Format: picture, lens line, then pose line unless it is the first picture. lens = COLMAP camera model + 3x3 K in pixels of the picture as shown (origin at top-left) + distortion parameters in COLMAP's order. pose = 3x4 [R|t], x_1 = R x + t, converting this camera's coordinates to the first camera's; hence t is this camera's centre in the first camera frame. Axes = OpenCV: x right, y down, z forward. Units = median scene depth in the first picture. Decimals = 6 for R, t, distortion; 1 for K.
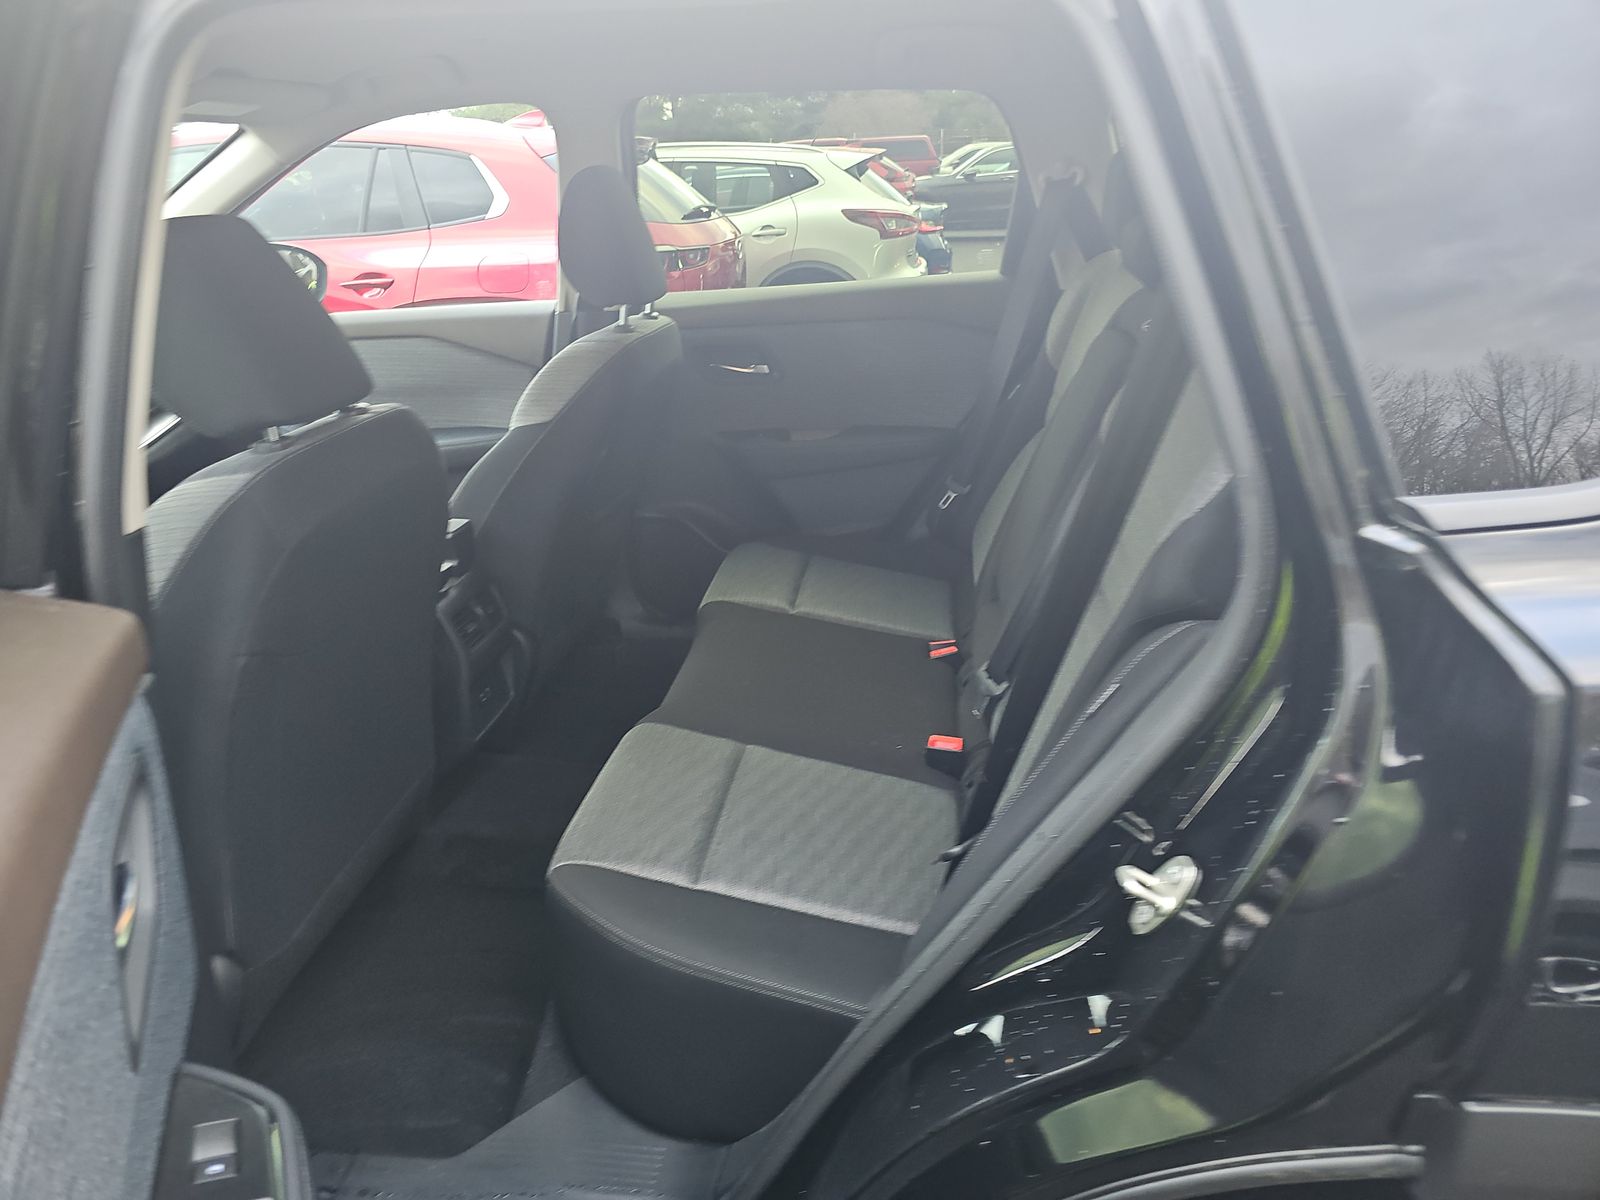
lens RADIAL K [[1046.4, 0, 798.8], [0, 1046.4, 601.1], [0, 0, 1]] dist [0.023391, -0.019157]
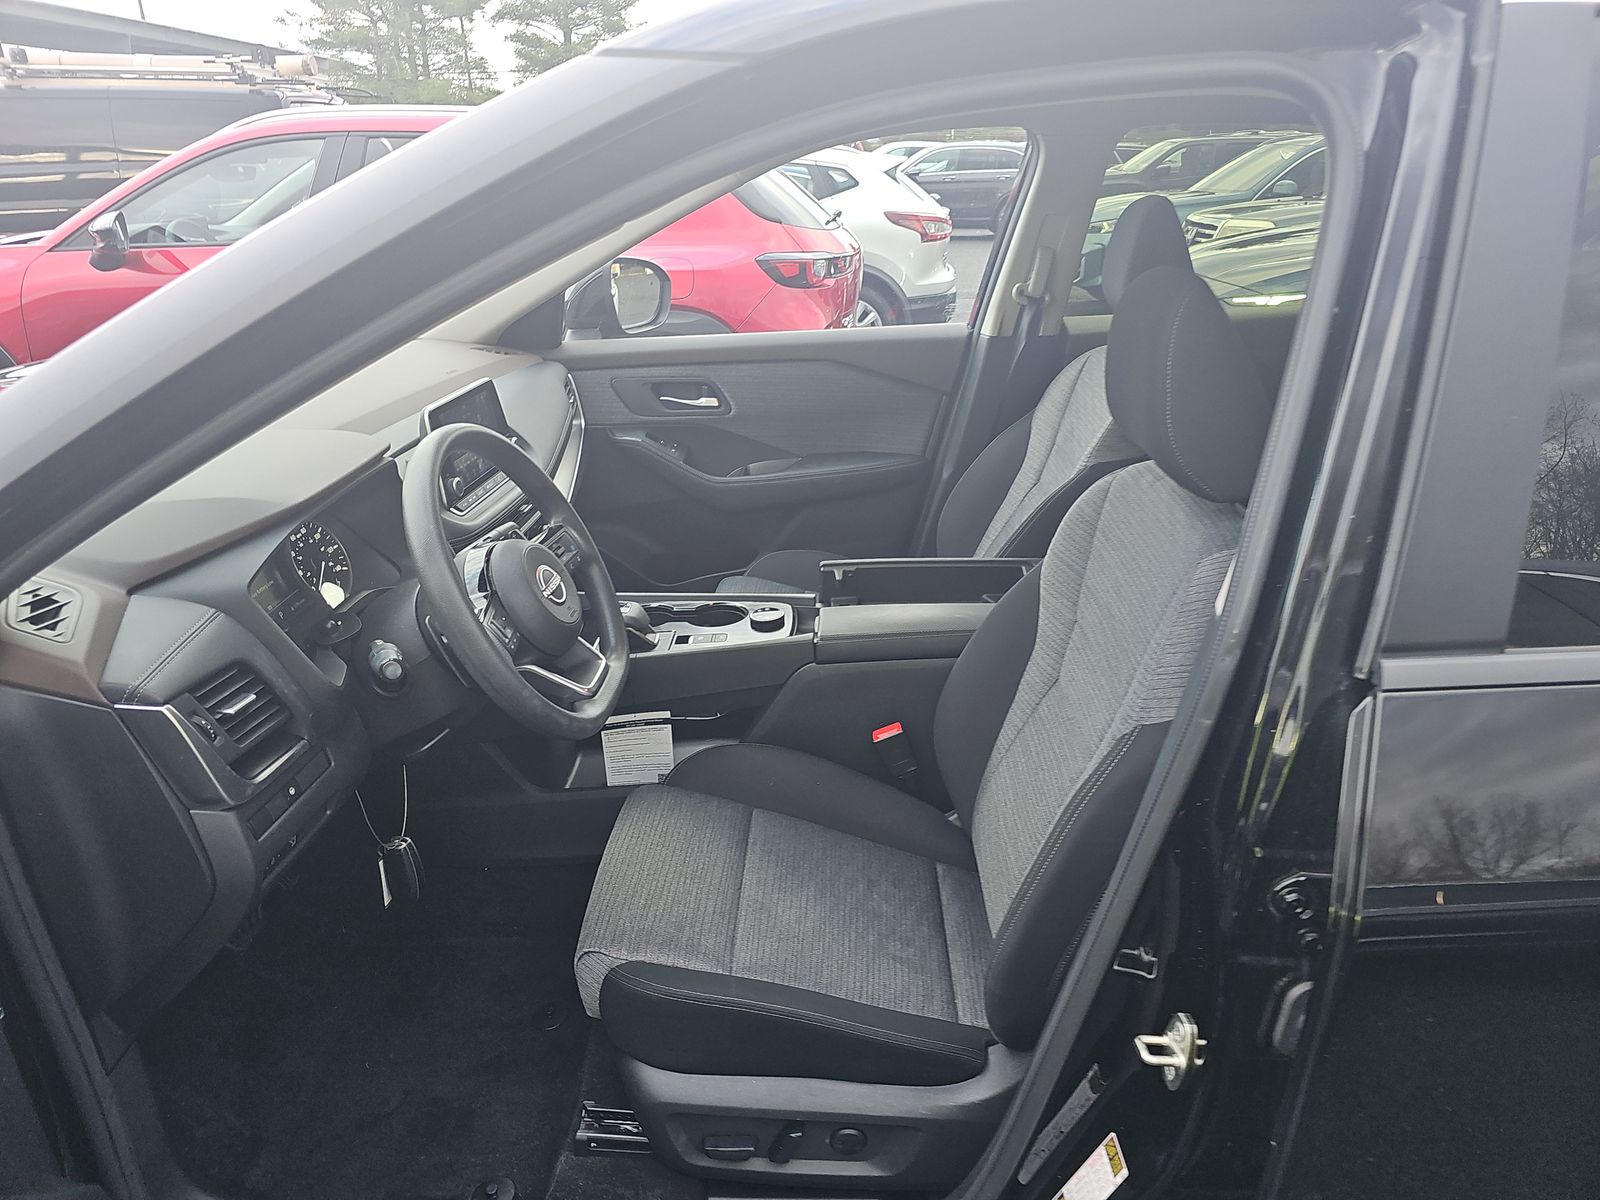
lens RADIAL K [[1046.4, 0, 799.5], [0, 1046.4, 603.3], [0, 0, 1]] dist [0.023391, -0.019157]
pose [[0.993947, -0.012397, 0.109155, -0.150834], [0.011512, 0.999896, 0.008733, -0.011917], [-0.109252, -0.007423, 0.993986, 0.017668]]
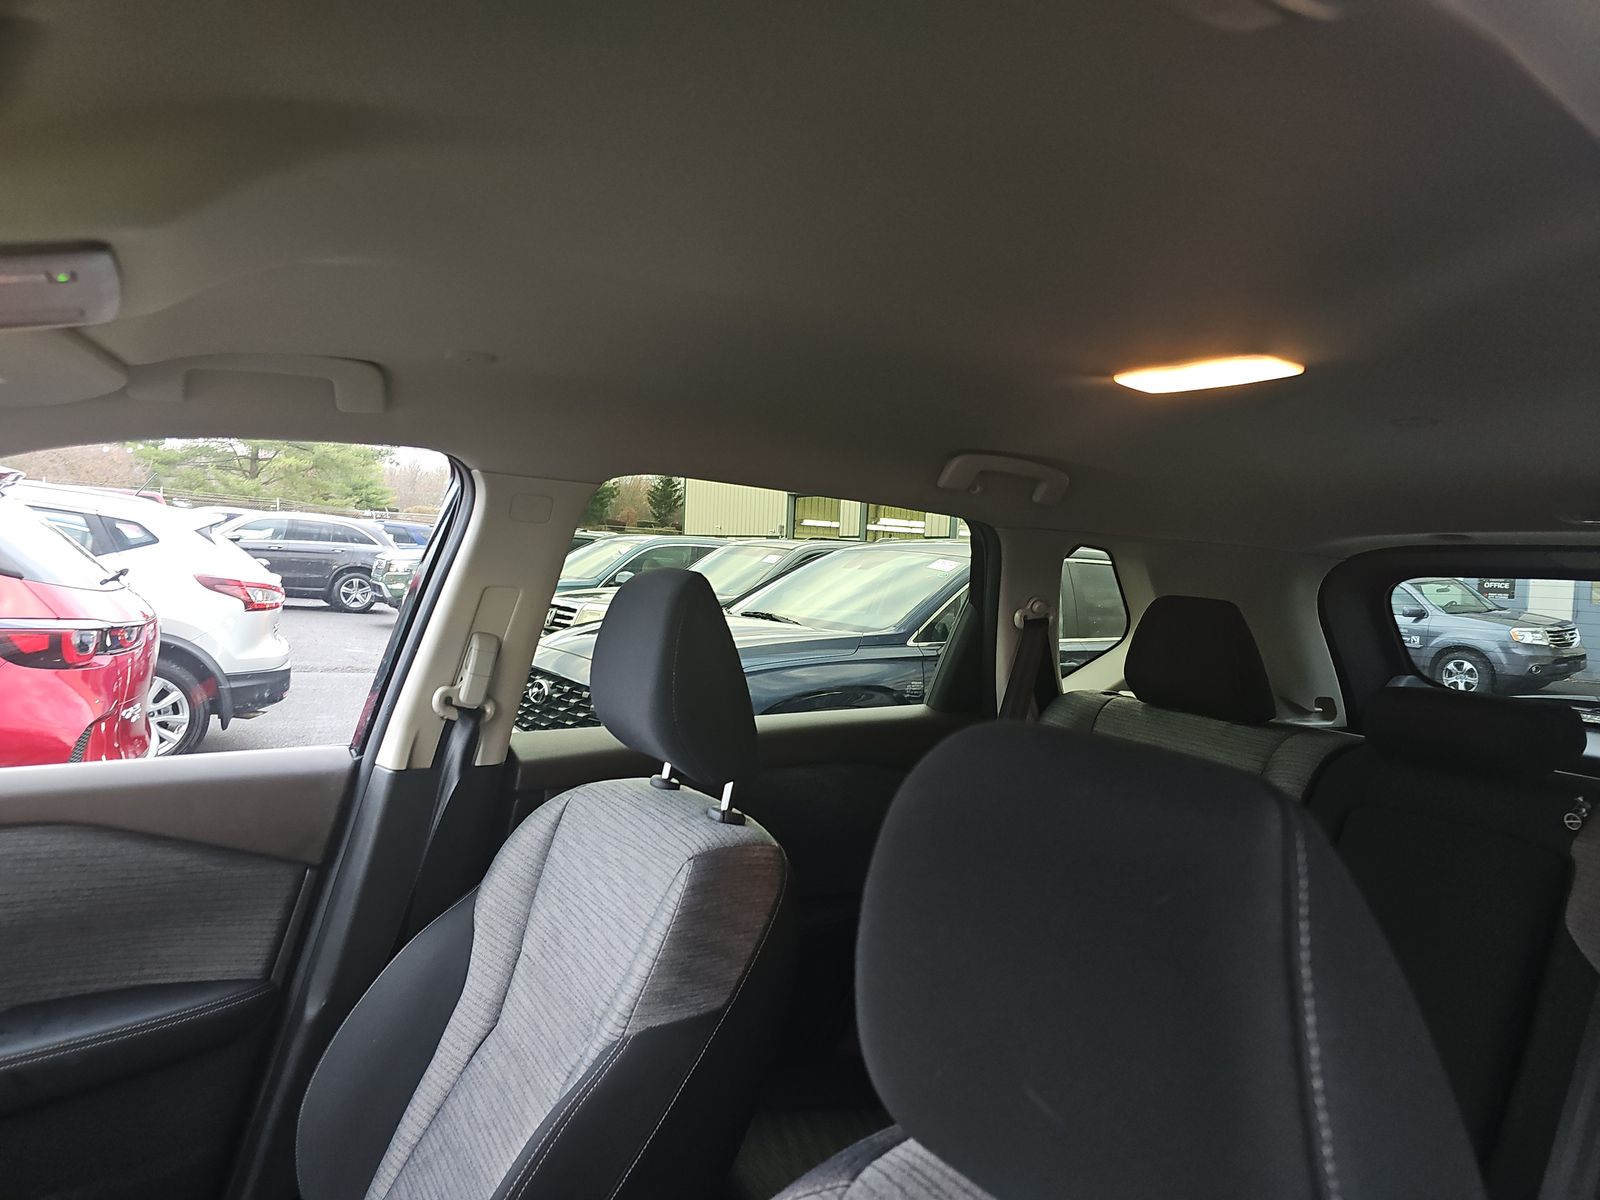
lens RADIAL K [[1046.4, 0, 803.2], [0, 1046.4, 603.5], [0, 0, 1]] dist [0.023391, -0.019157]
pose [[0.757263, 0.068809, 0.649475, -0.130328], [0.153380, 0.947886, -0.279260, -0.048590], [-0.634844, 0.311089, 0.707246, 0.122038]]
